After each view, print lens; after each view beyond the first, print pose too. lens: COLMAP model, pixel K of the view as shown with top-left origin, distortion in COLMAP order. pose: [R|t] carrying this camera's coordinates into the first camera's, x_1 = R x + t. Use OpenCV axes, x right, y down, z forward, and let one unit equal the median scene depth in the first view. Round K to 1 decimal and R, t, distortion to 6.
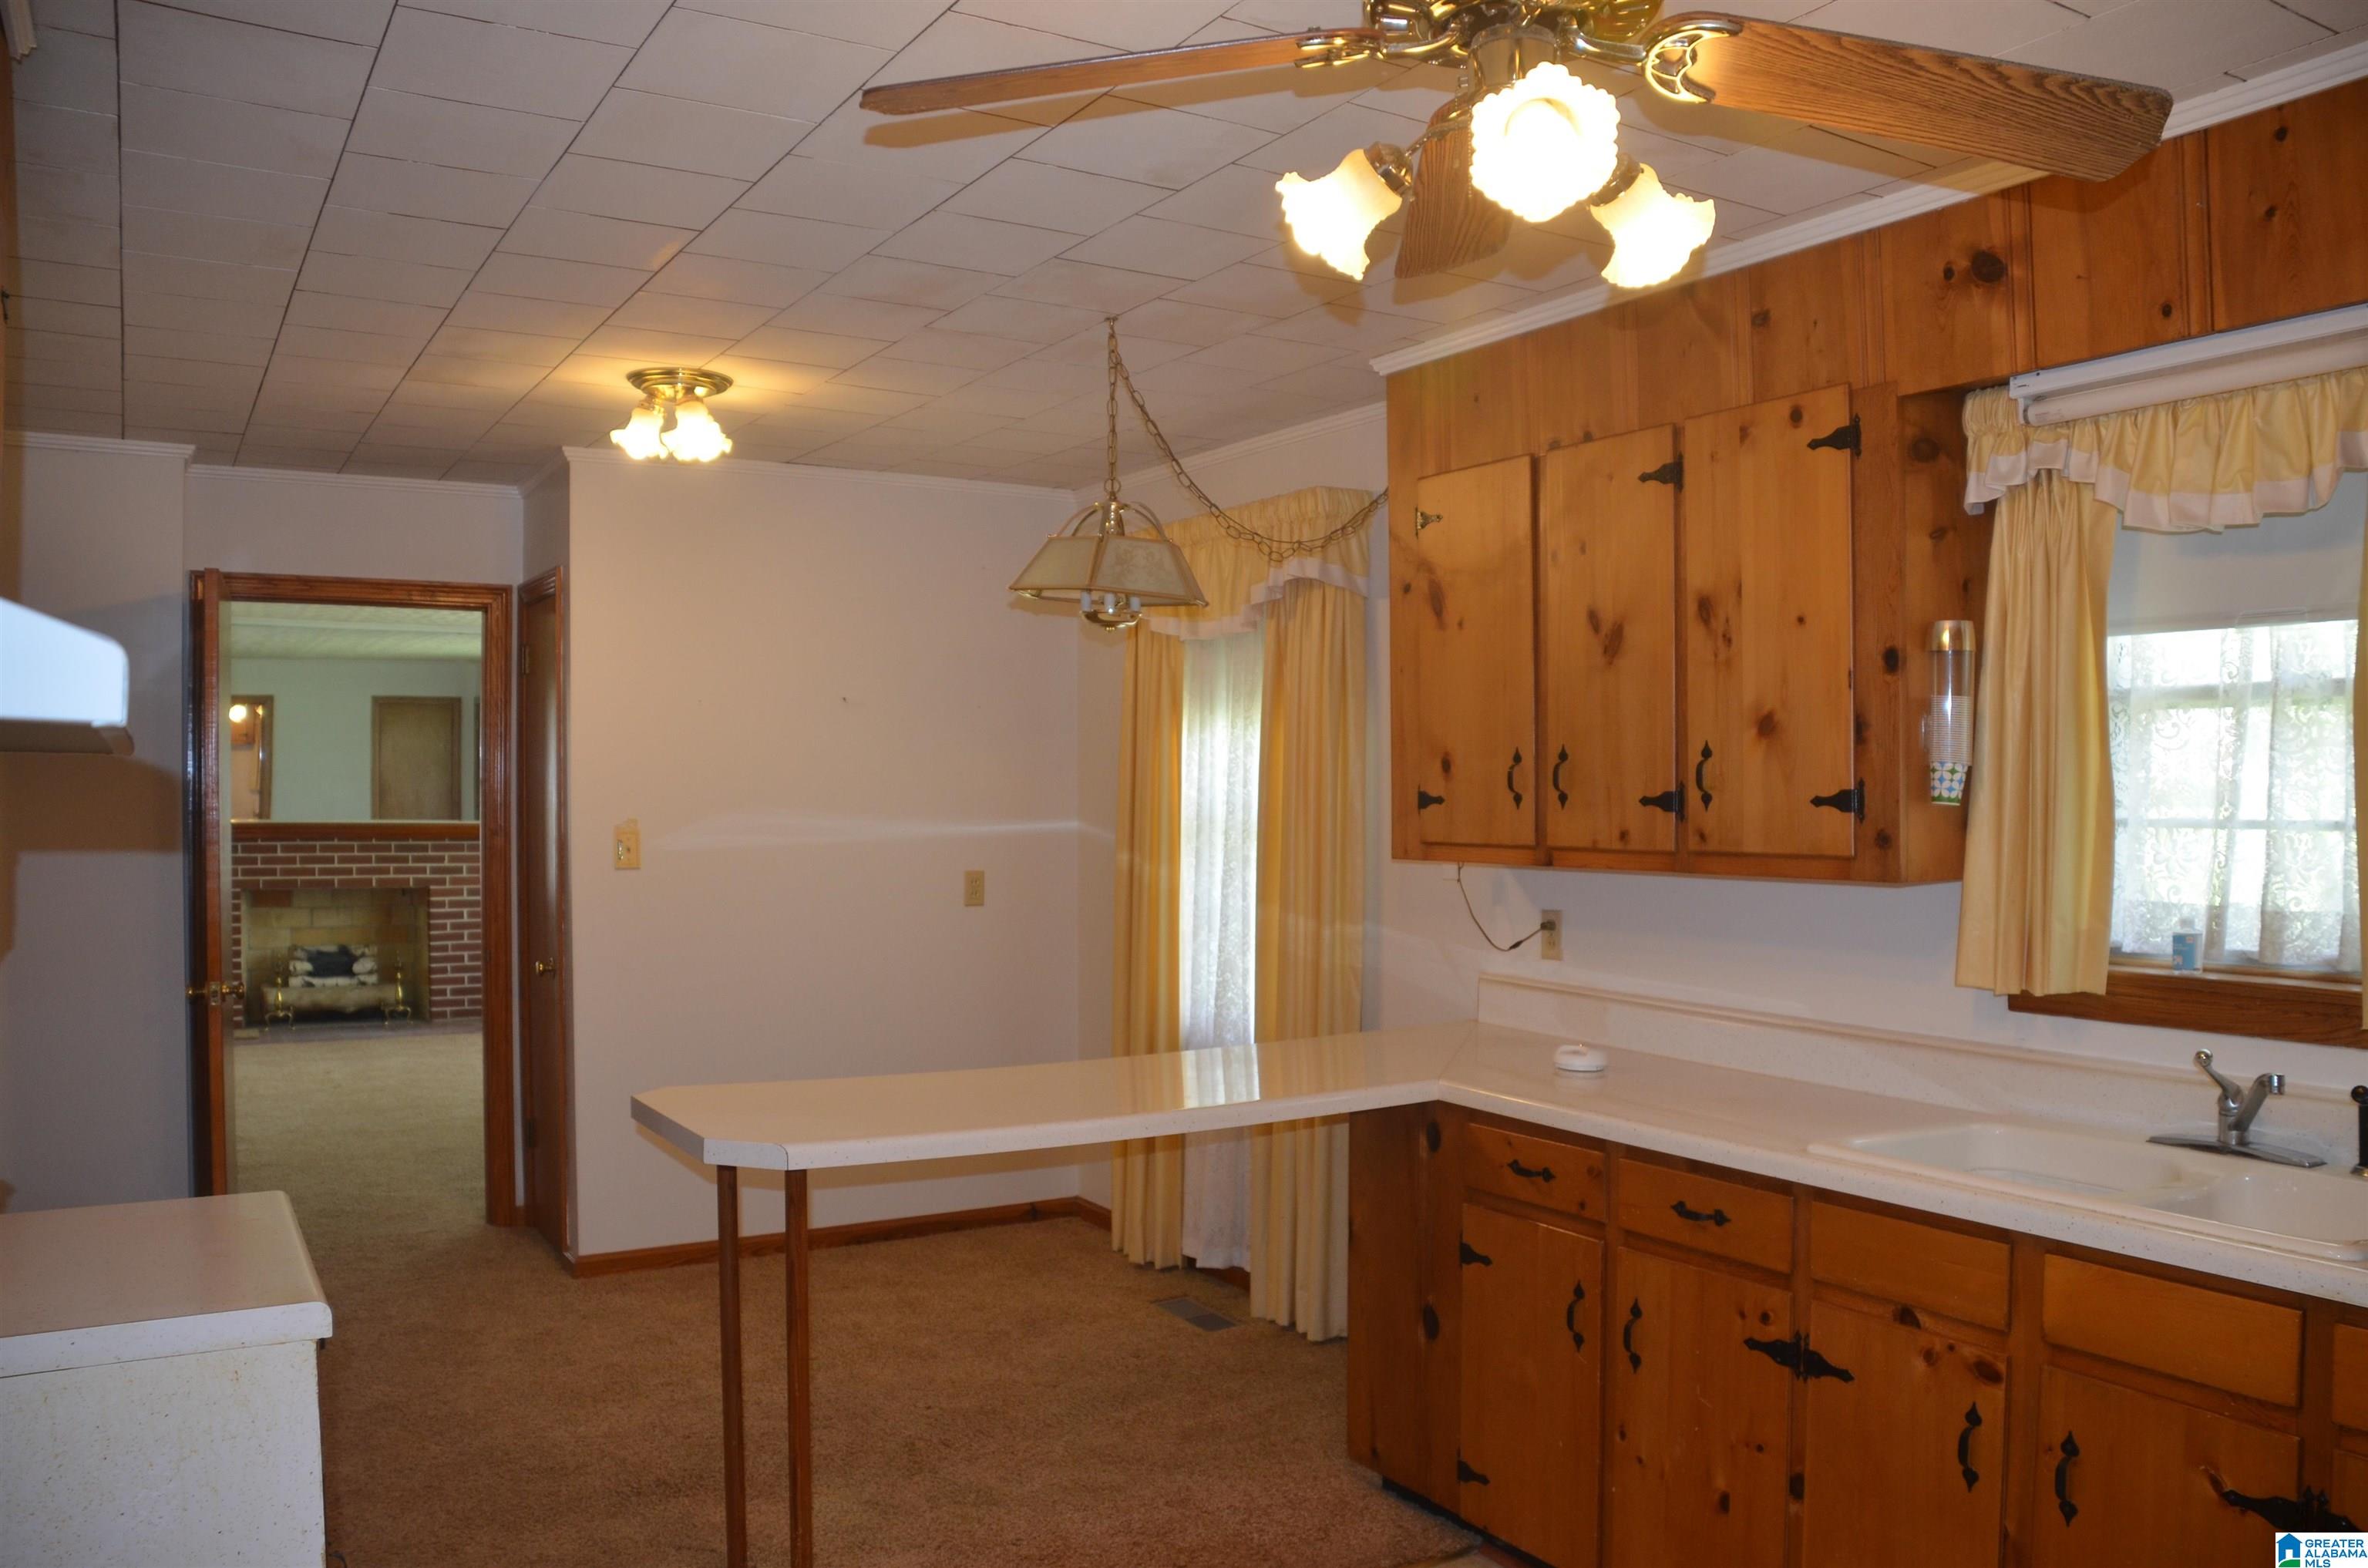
lens RADIAL K [[1823.5, 0, 1208.6], [0, 1823.5, 820.8], [0, 0, 1]] dist [-0.158498, 0.102205]
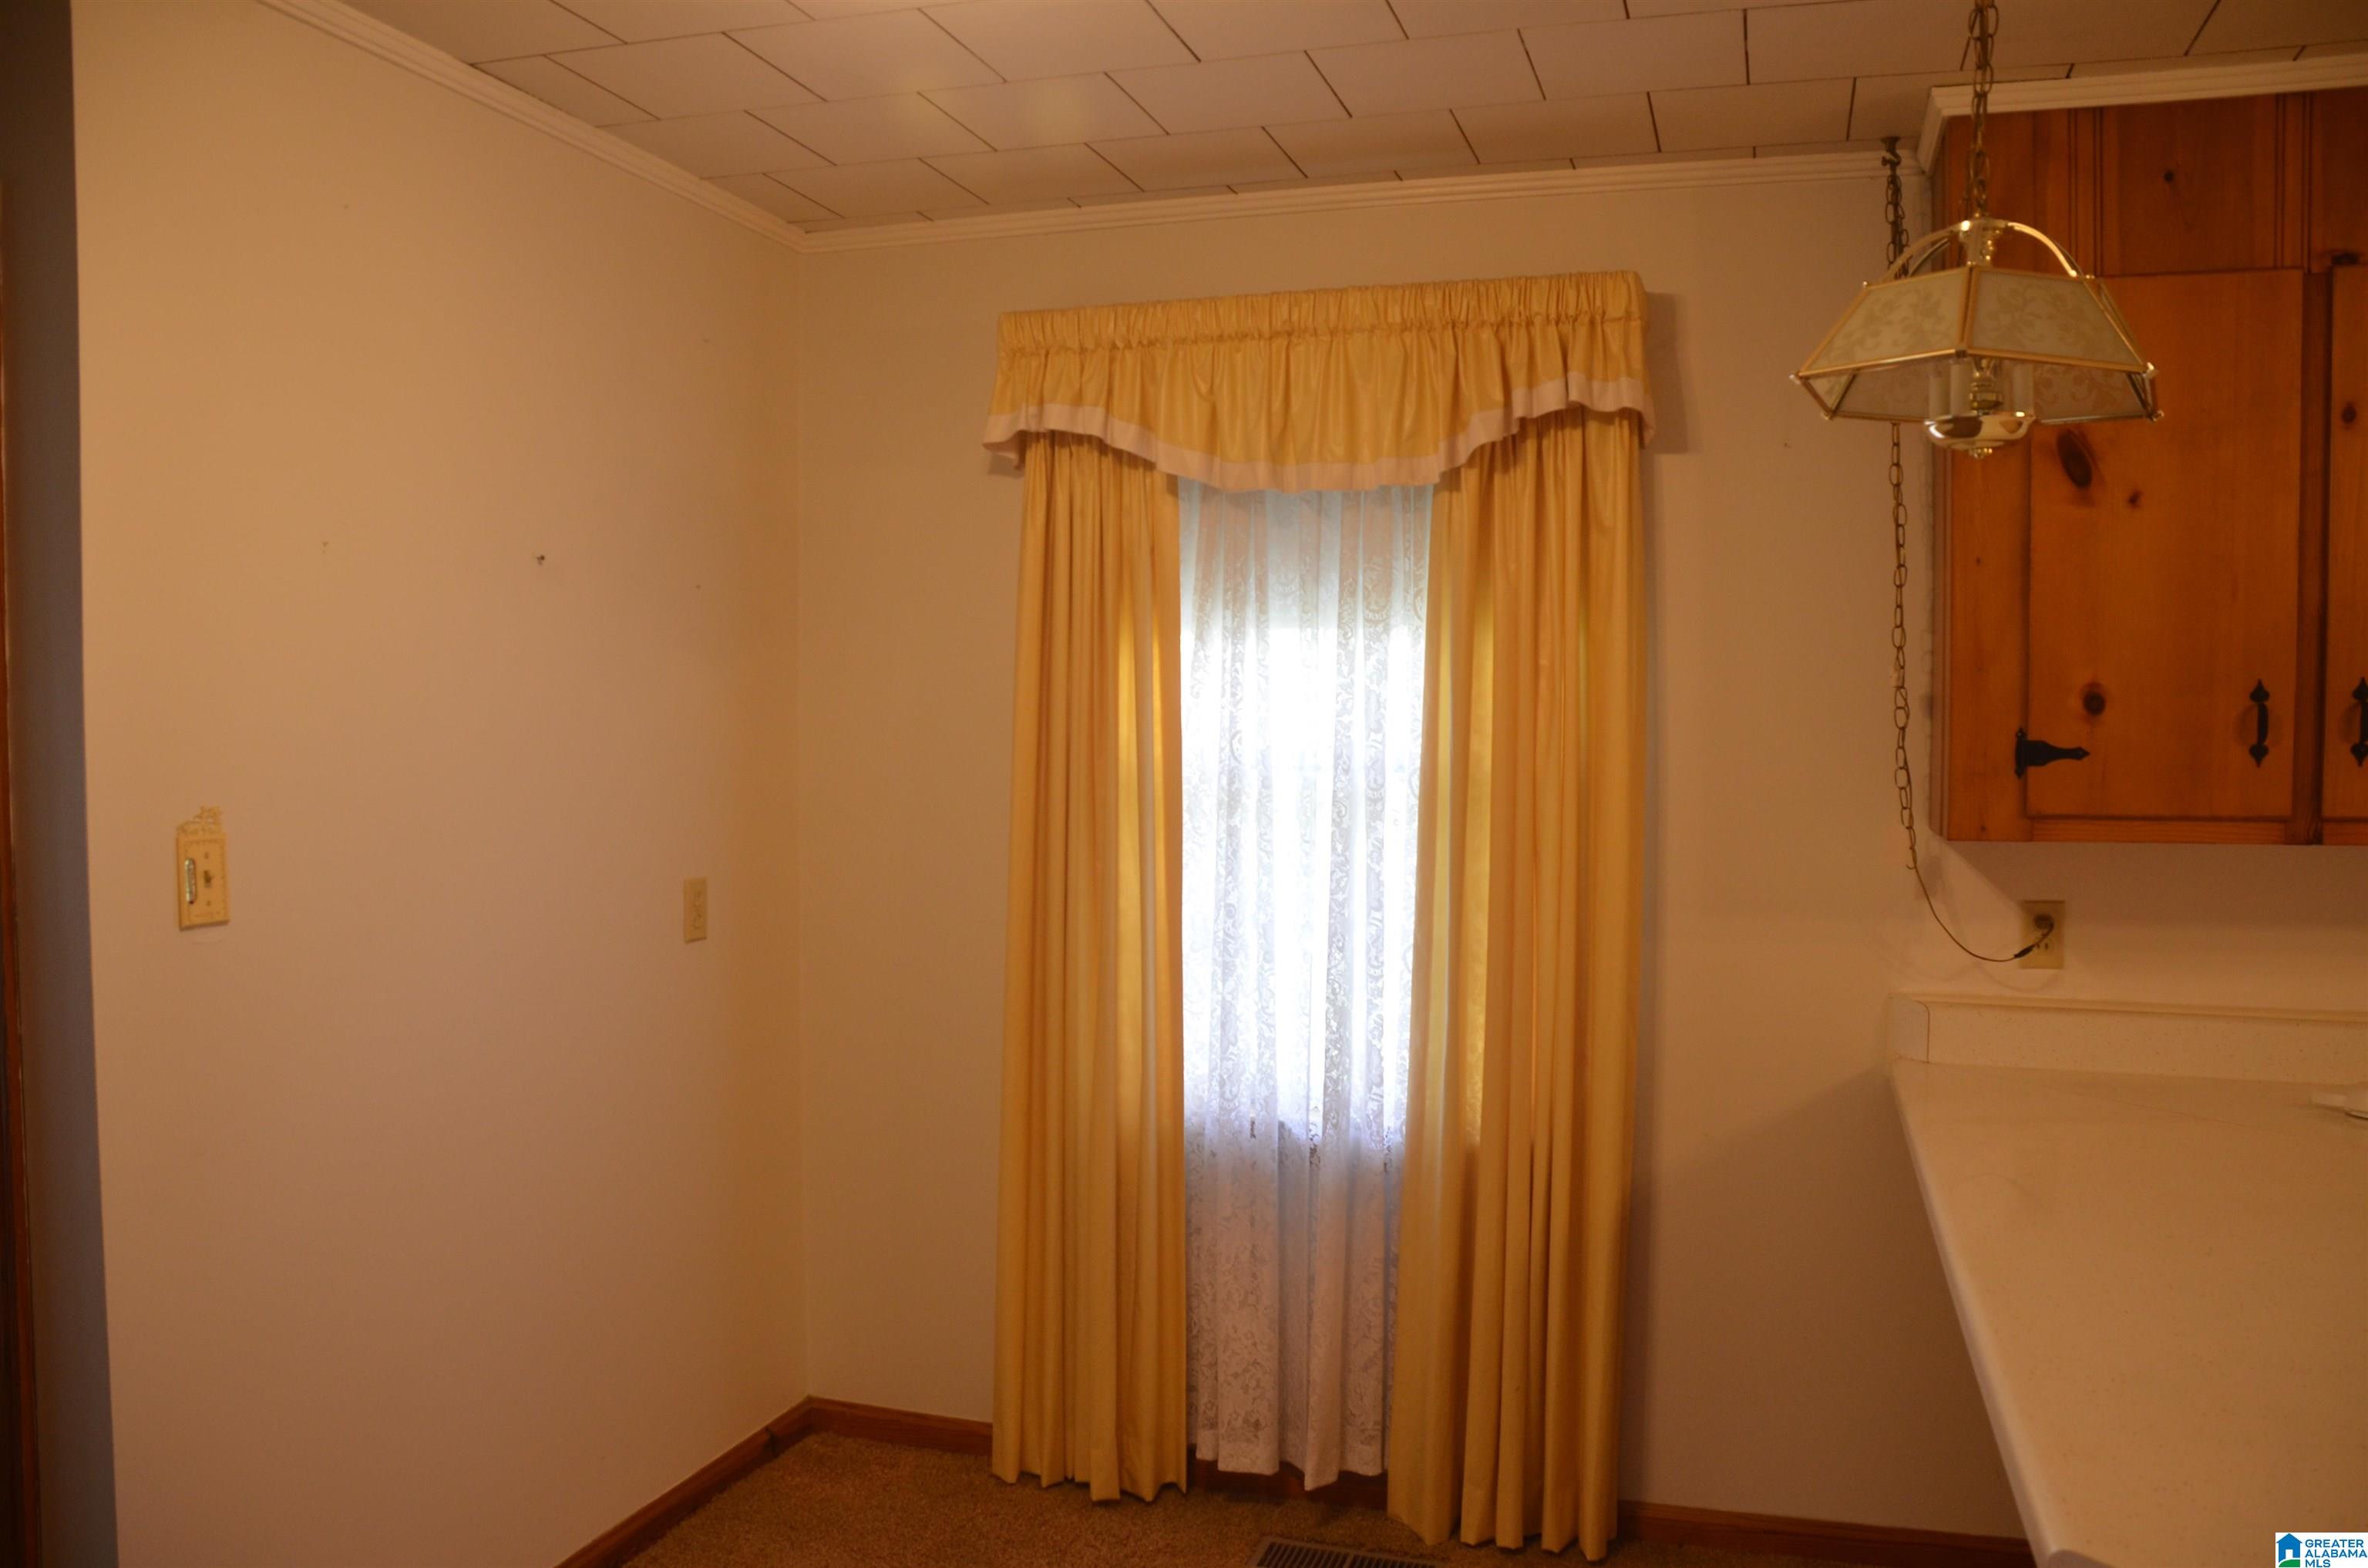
lens RADIAL K [[1823.5, 0, 1208.6], [0, 1823.5, 820.8], [0, 0, 1]] dist [-0.158498, 0.102205]
pose [[0.759281, -0.034643, 0.649840, -0.589542], [0.012354, 0.999169, 0.038832, -0.016860], [-0.650646, -0.021456, 0.759078, 0.750932]]
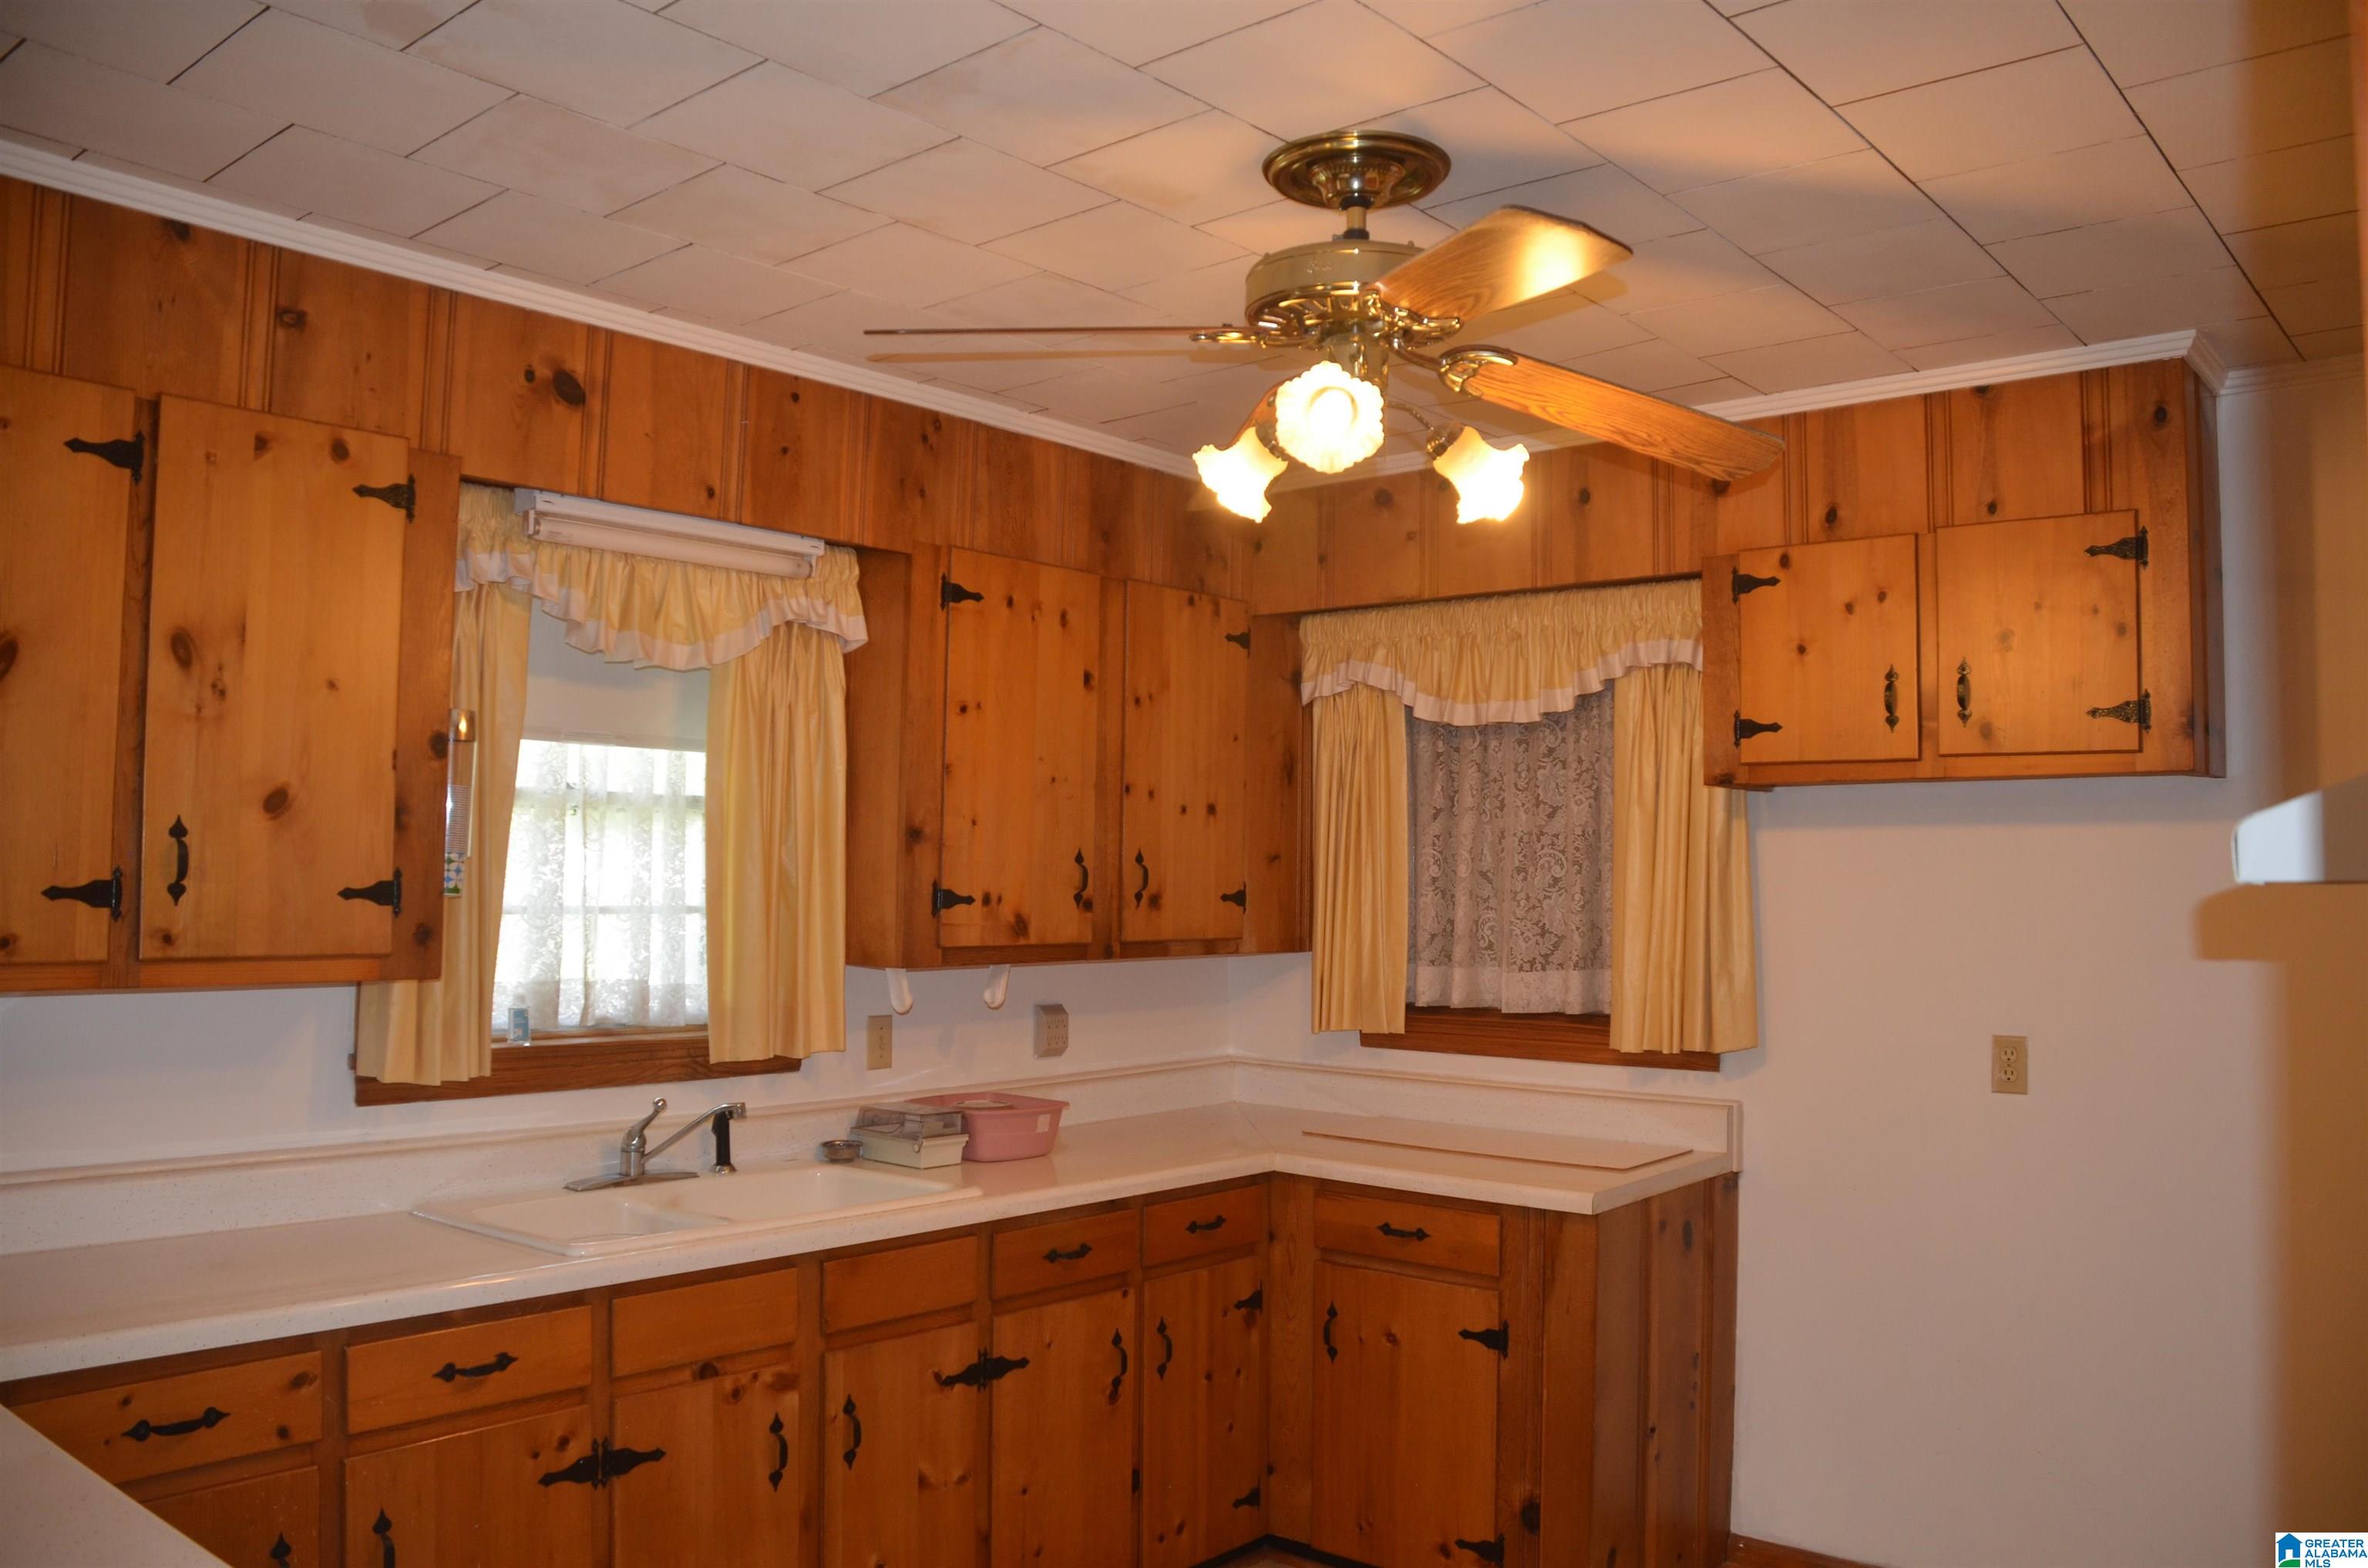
lens RADIAL K [[1834.1, 0, 1208.5], [0, 1834.1, 820.1], [0, 0, 1]] dist [-0.159900, 0.111718]
pose [[-0.316927, 0.024176, 0.948142, -0.515035], [-0.000411, 0.999671, -0.025627, -0.020360], [-0.948450, -0.008512, -0.316812, 0.722317]]
